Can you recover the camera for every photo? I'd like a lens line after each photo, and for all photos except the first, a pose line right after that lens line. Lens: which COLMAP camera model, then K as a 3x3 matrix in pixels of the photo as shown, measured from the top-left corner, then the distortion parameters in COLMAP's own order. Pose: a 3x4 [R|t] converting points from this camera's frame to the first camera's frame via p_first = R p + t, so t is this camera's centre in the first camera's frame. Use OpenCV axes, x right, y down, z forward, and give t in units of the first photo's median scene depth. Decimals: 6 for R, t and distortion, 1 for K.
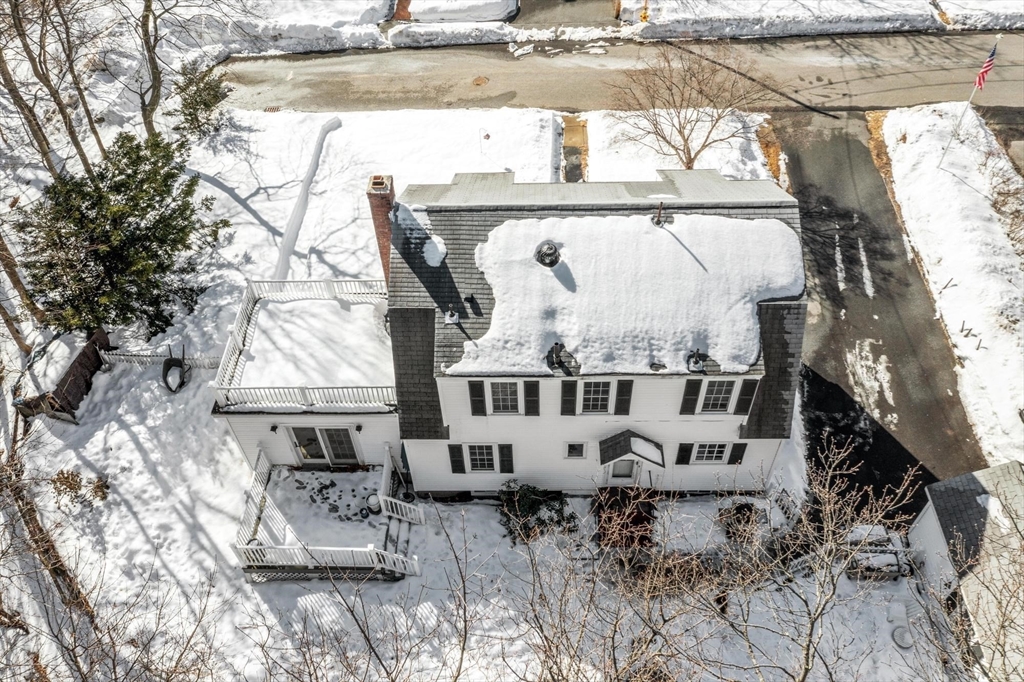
lens RADIAL K [[797.4, 0, 510.2], [0, 797.4, 341.7], [0, 0, 1]] dist [-0.023872, 0.003445]
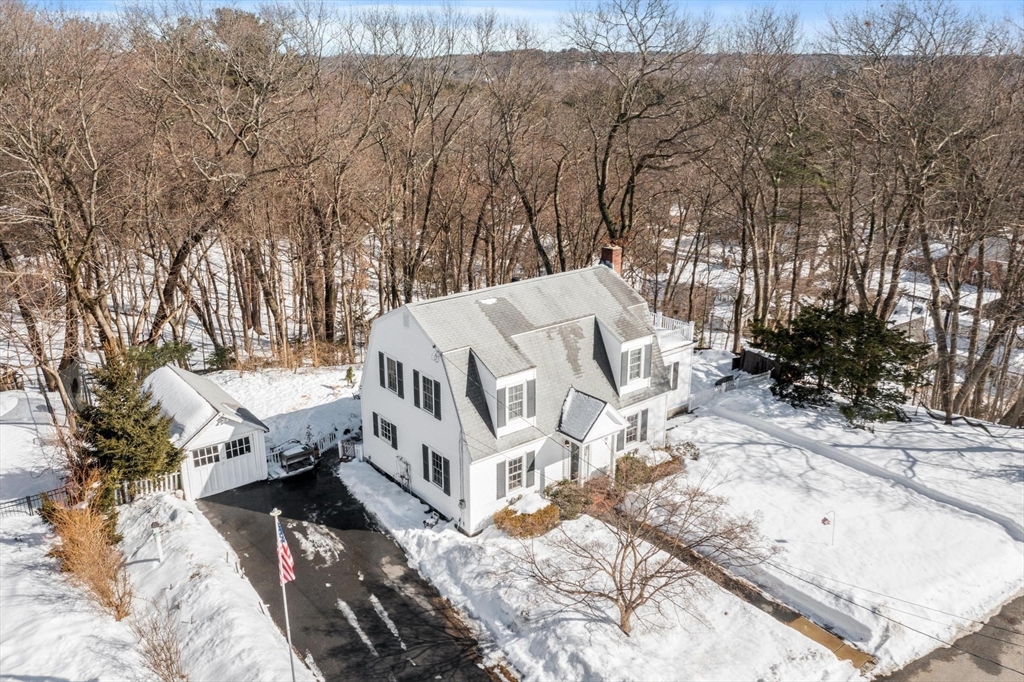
lens RADIAL K [[797.4, 0, 507.5], [0, 797.4, 341.9], [0, 0, 1]] dist [-0.023872, 0.003445]
pose [[-0.768331, 0.234396, -0.595589, 0.752091], [-0.461591, 0.441706, 0.769305, -0.928480], [0.443397, 0.865999, -0.231181, 1.012656]]
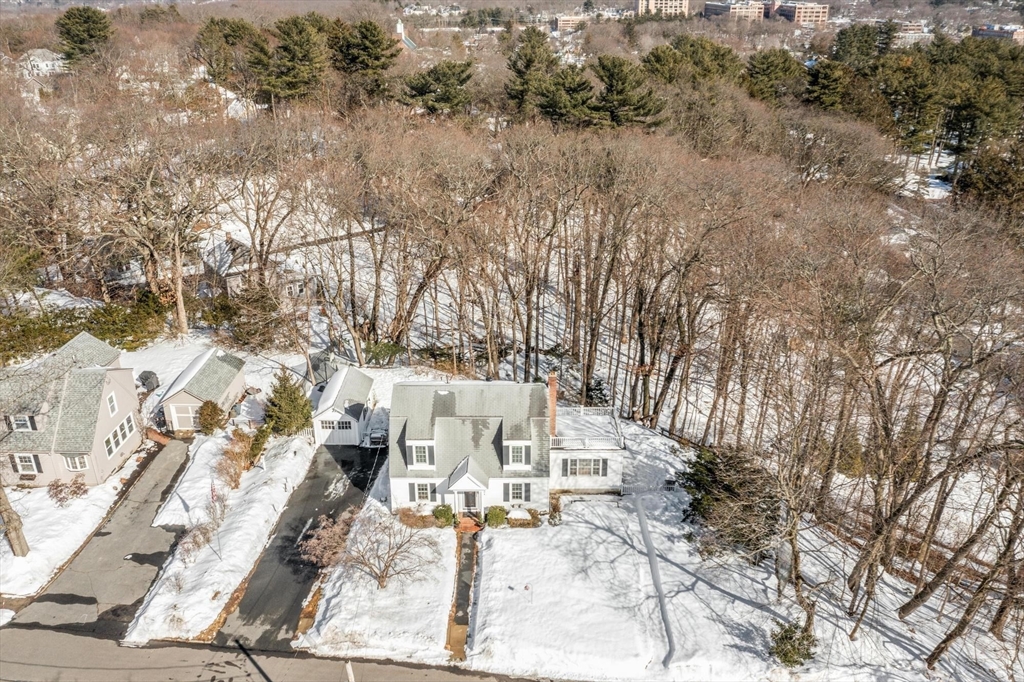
lens RADIAL K [[797.4, 0, 511.7], [0, 797.4, 345.5], [0, 0, 1]] dist [-0.023872, 0.003445]
pose [[-0.999219, 0.039507, -0.000803, -0.022066], [0.010798, 0.292536, 0.956194, -1.889177], [0.038011, 0.955438, -0.292734, 1.146128]]
